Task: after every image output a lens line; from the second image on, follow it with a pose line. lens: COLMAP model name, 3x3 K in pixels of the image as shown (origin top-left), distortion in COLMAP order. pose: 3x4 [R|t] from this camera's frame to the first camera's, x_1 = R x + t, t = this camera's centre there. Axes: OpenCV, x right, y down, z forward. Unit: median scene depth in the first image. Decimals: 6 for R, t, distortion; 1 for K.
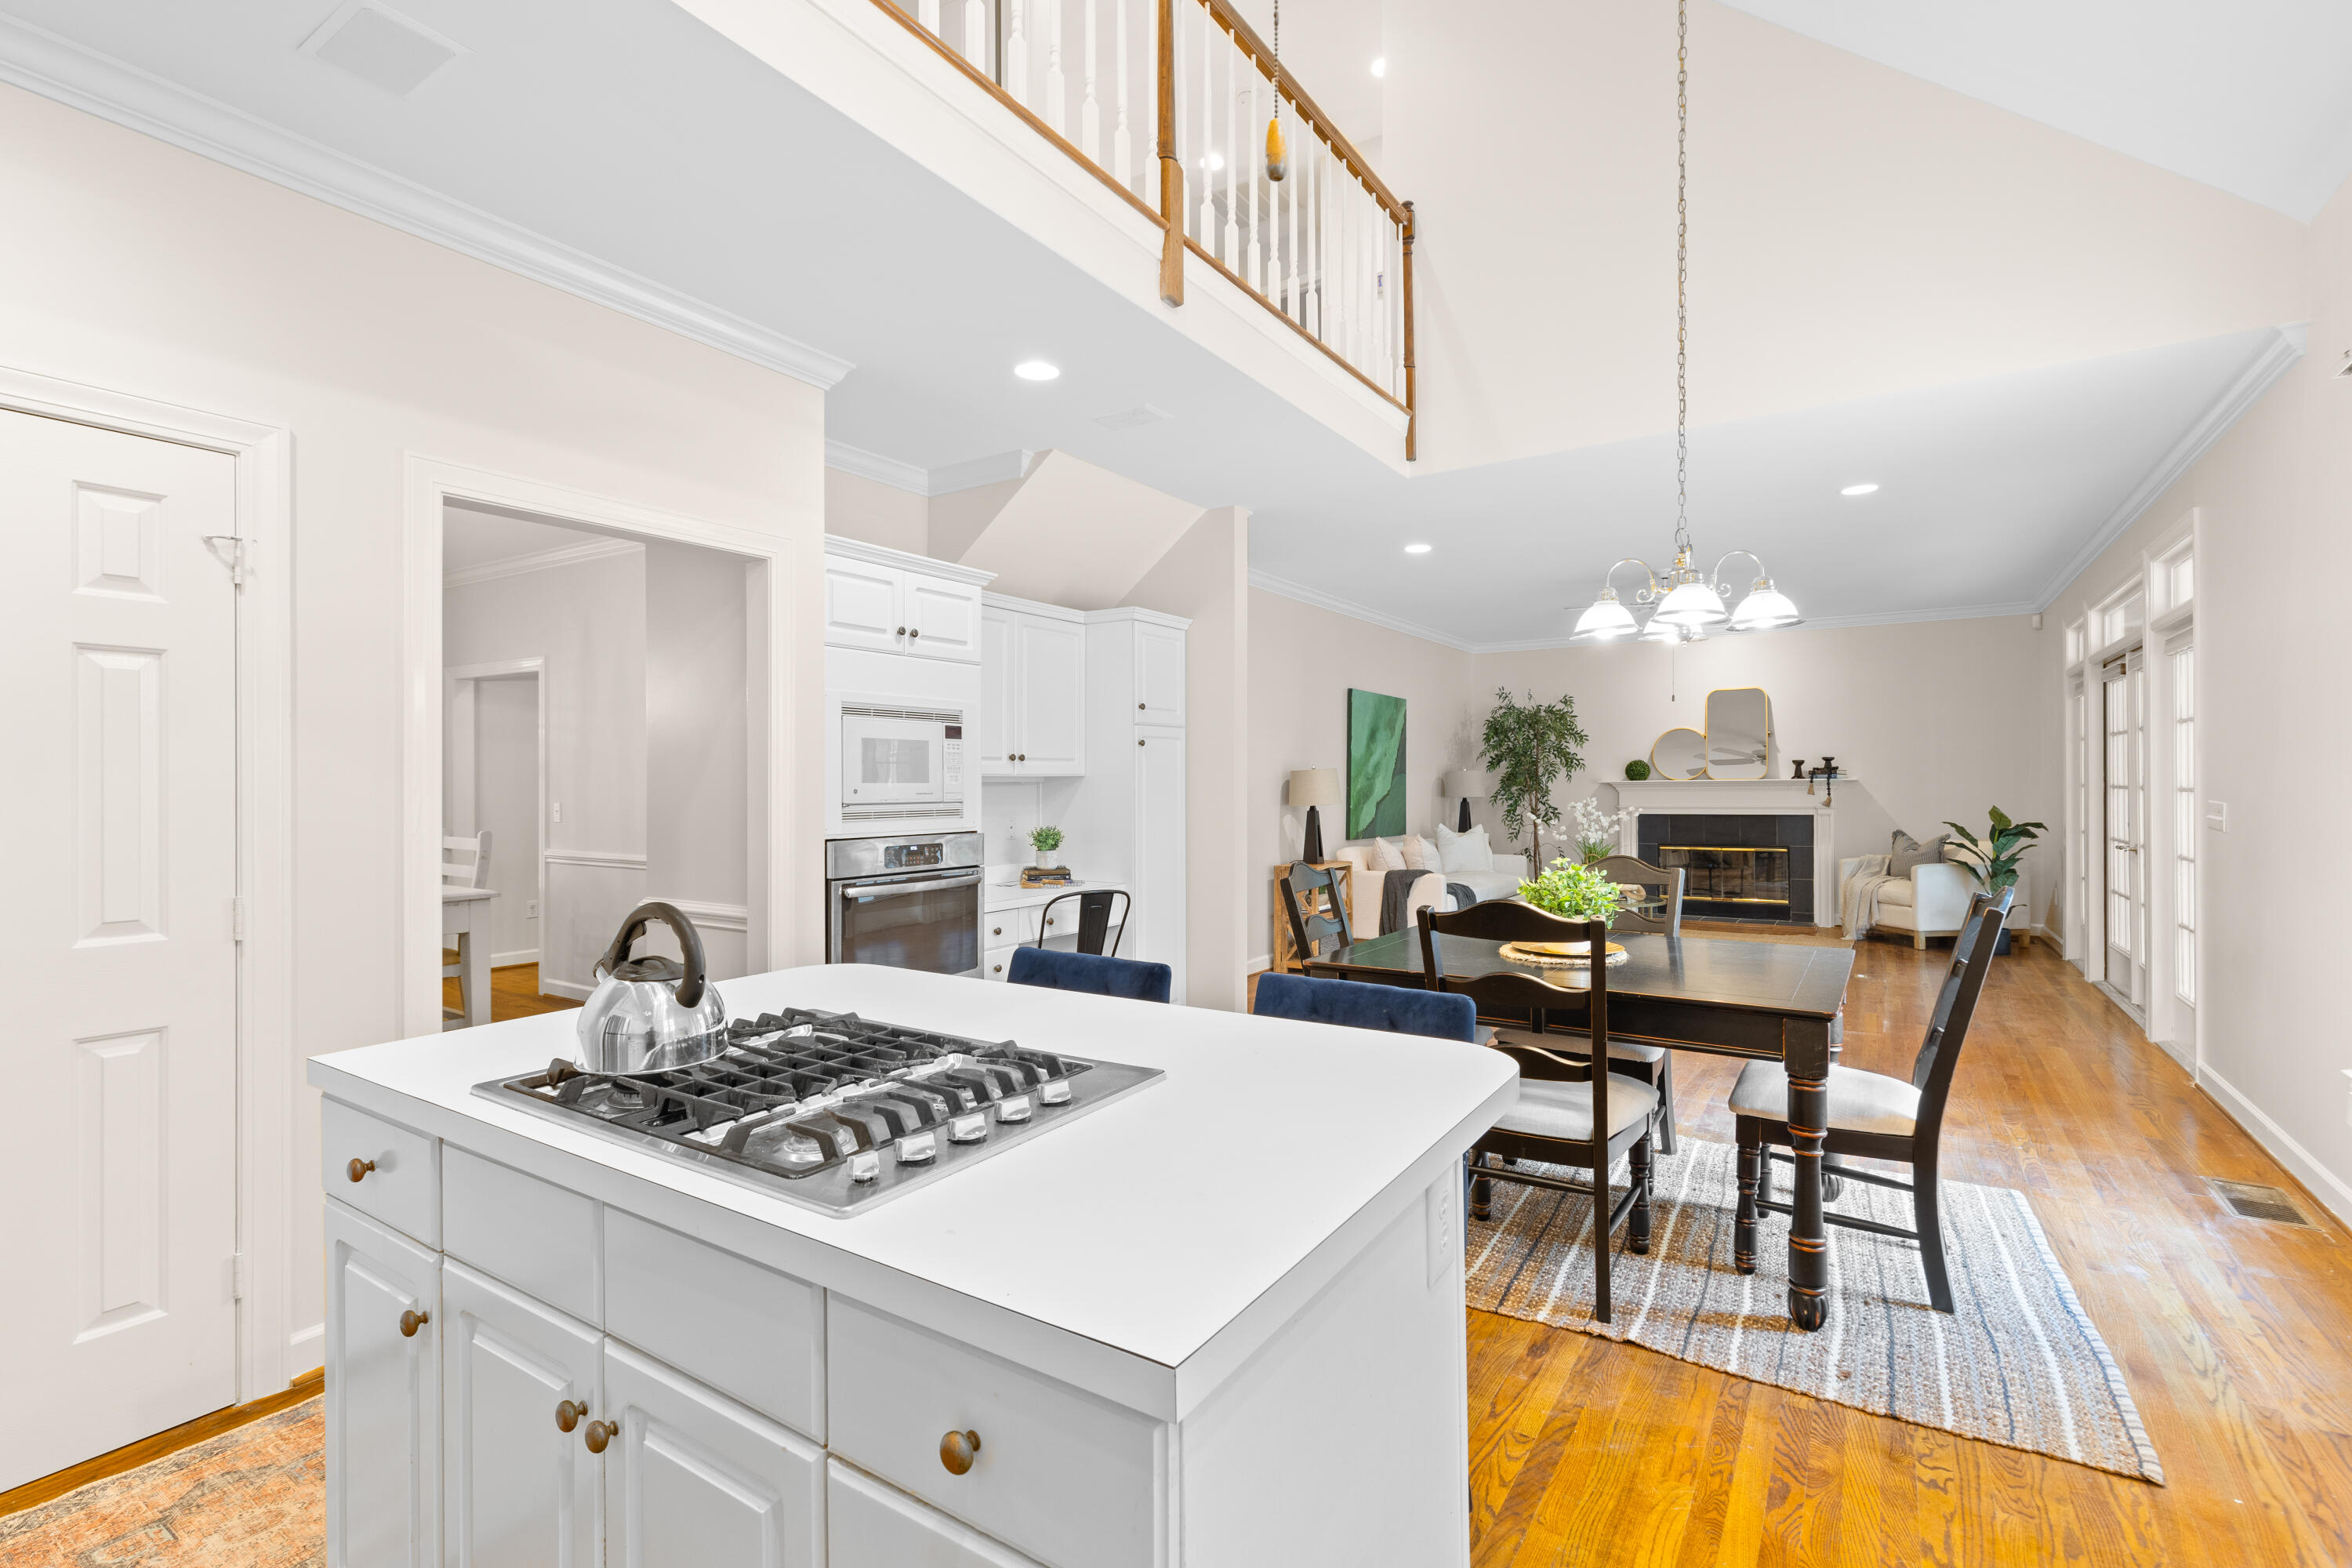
lens RADIAL K [[1065.2, 0, 1178.5], [0, 1065.2, 785.1], [0, 0, 1]] dist [0.004674, -0.000550]
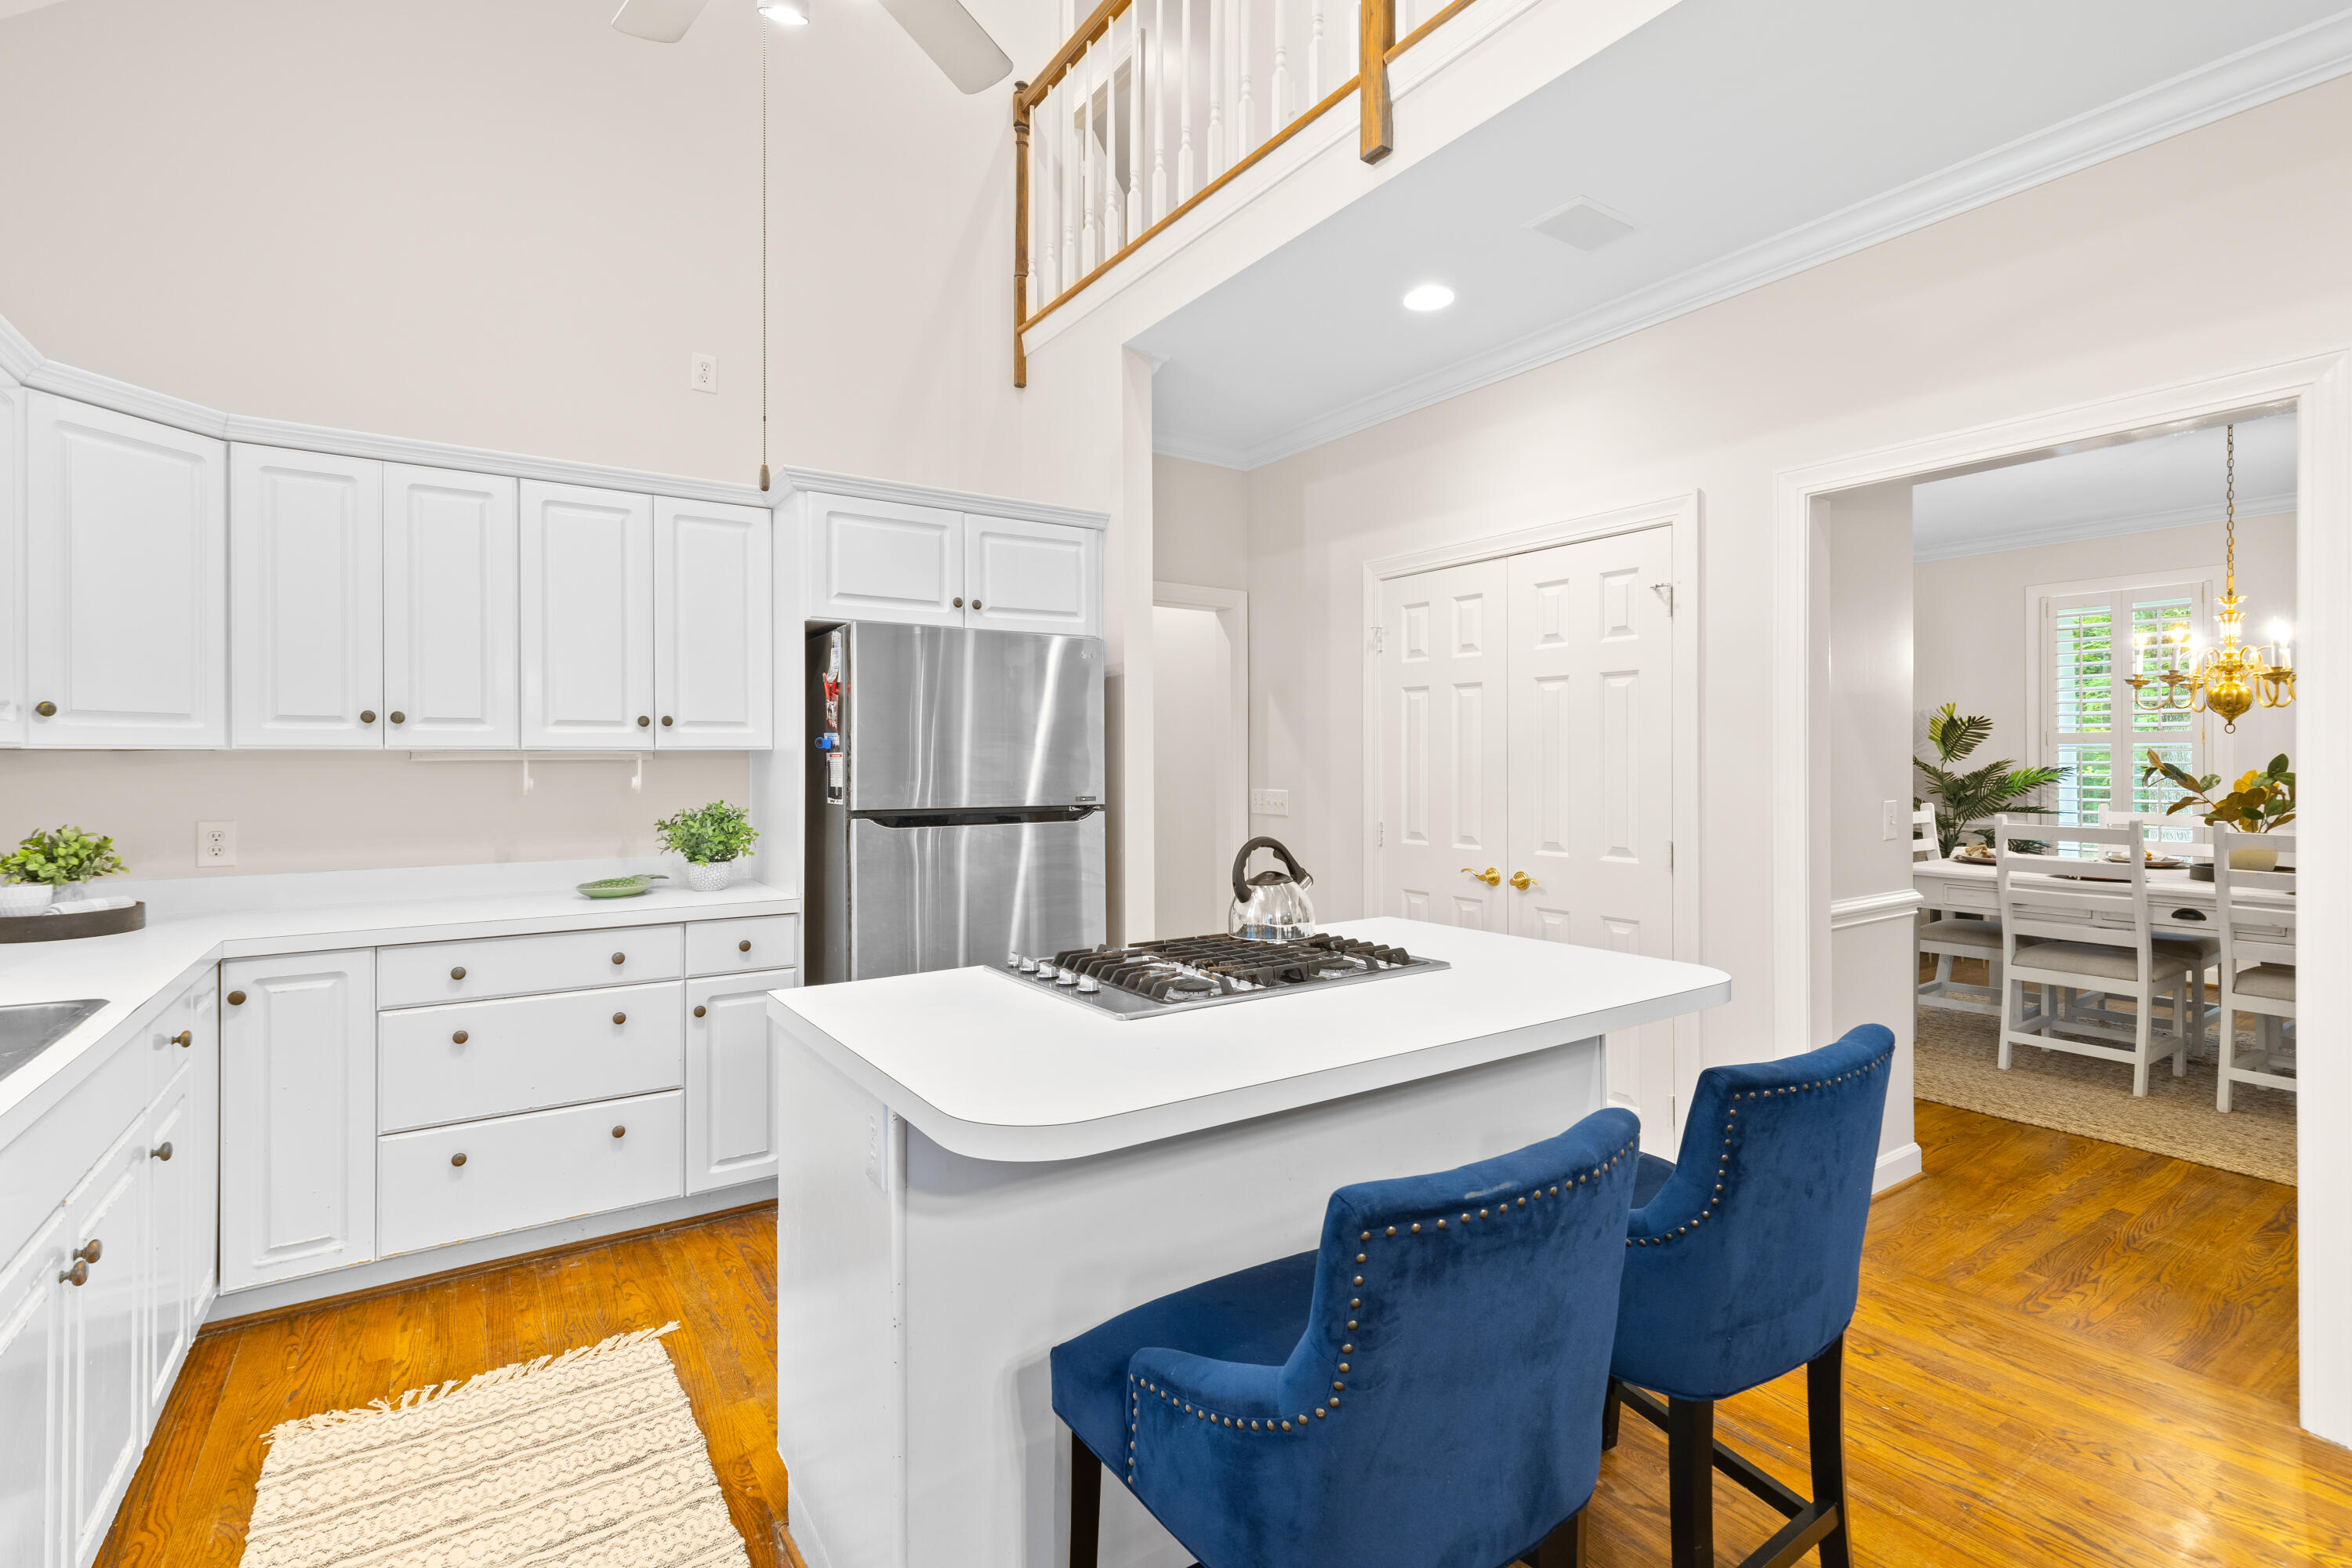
lens RADIAL K [[1080.6, 0, 1194.4], [0, 1080.6, 758.6], [0, 0, 1]] dist [0.007161, -0.000910]
pose [[-0.374224, 0.005031, -0.927325, 0.189082], [0.001513, 0.999987, 0.004815, -0.003394], [0.927337, 0.000399, -0.374227, 0.273731]]
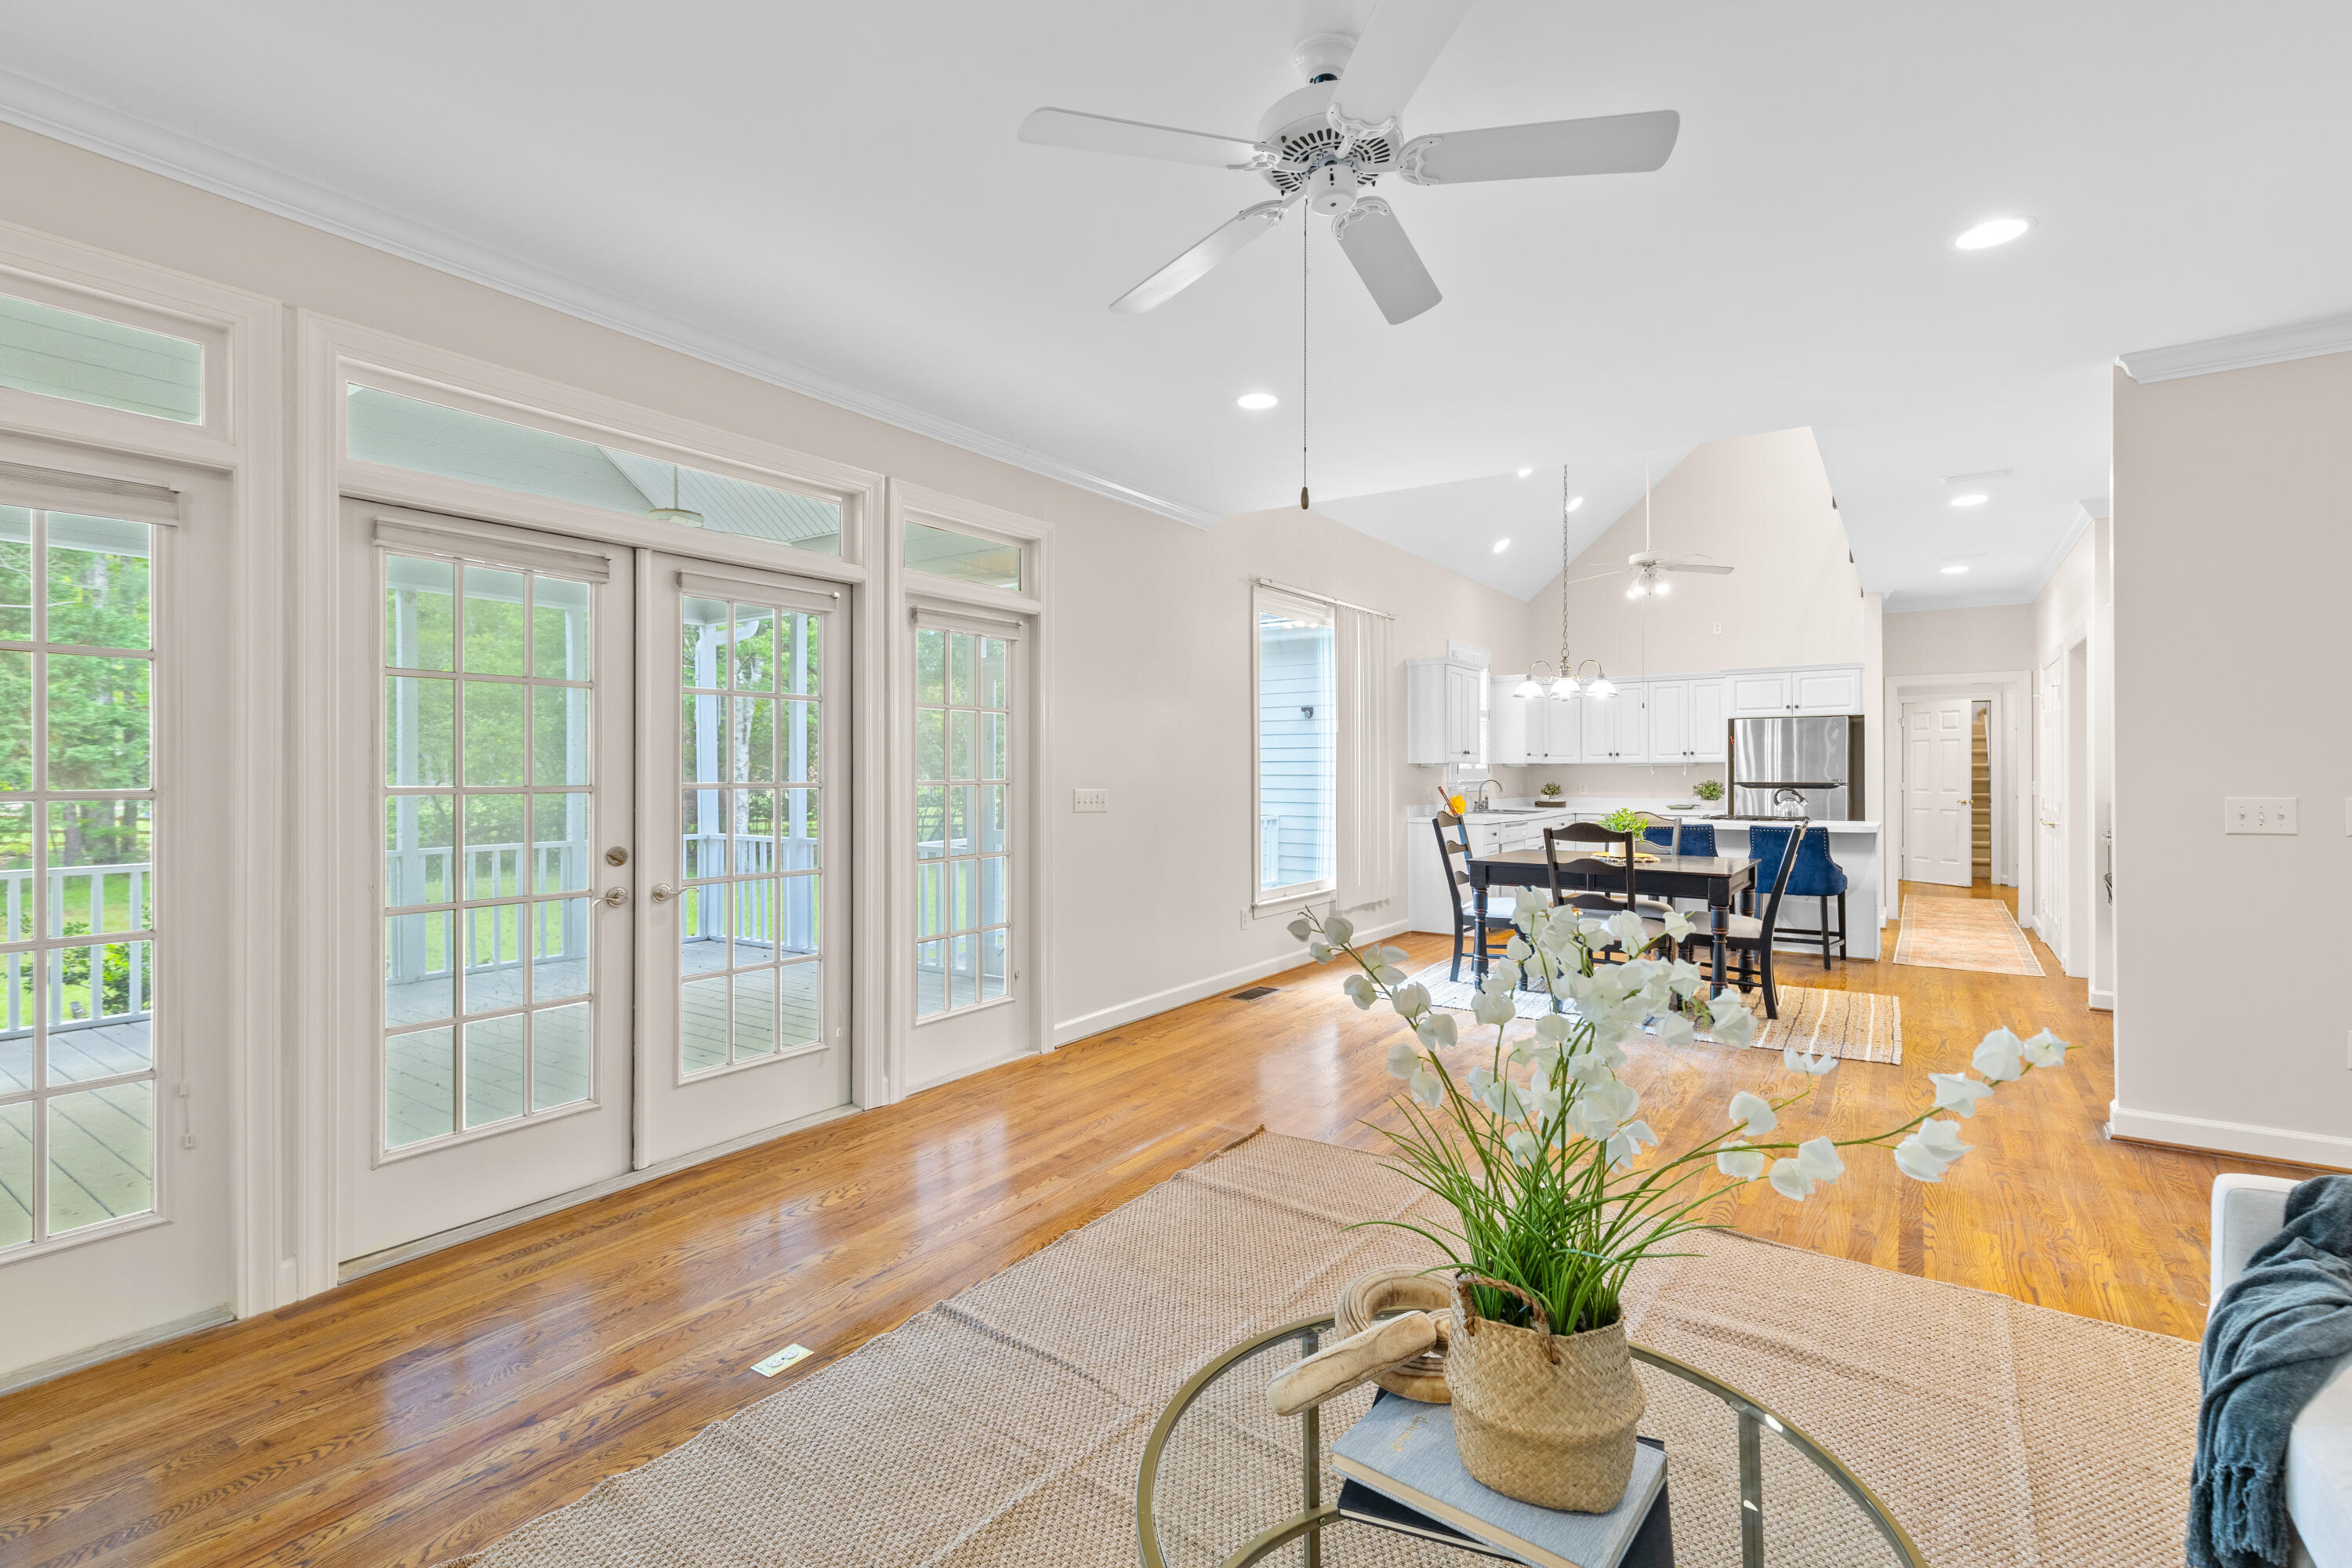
lens RADIAL K [[1058.5, 0, 1183.9], [0, 1058.5, 777.1], [0, 0, 1]] dist [0.008360, -0.001156]
pose [[-0.999706, 0.008389, 0.022767, 0.445804], [0.008601, 0.999921, 0.009215, -0.004444], [-0.022687, 0.009408, -0.999698, 1.177578]]
